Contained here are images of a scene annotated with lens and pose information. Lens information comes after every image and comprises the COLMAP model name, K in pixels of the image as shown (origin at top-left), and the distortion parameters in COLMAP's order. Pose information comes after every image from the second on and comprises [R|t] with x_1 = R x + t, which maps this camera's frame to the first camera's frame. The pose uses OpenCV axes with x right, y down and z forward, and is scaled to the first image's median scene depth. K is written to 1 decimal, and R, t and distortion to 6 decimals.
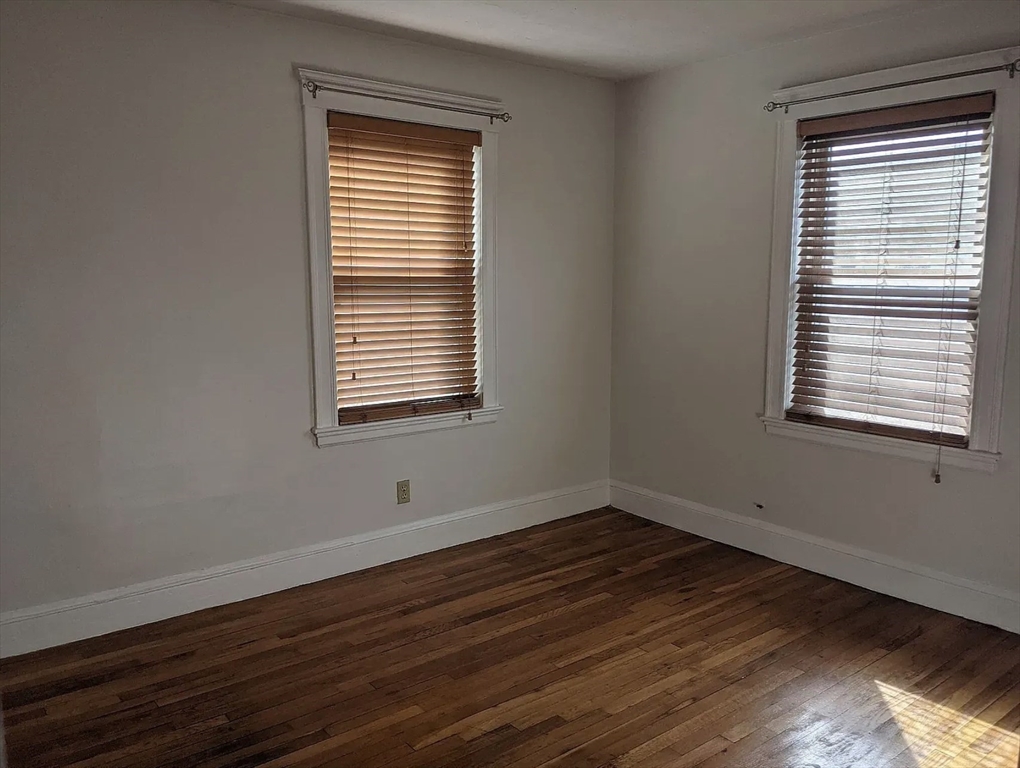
lens RADIAL K [[822.3, 0, 513.9], [0, 822.3, 387.1], [0, 0, 1]] dist [0.004415, -0.057403]
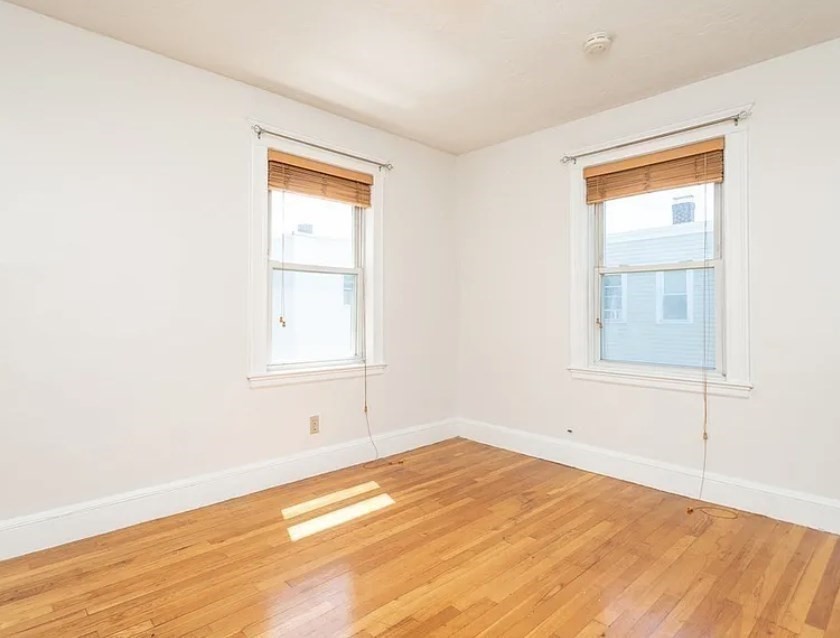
lens RADIAL K [[483.5, 0, 415.9], [0, 483.5, 297.7], [0, 0, 1]] dist [0.000152, -0.005117]
pose [[0.996581, 0.004061, 0.082519, -0.041037], [0.009576, 0.986383, -0.164186, 0.063863], [-0.082062, 0.164415, 0.982972, 0.202527]]
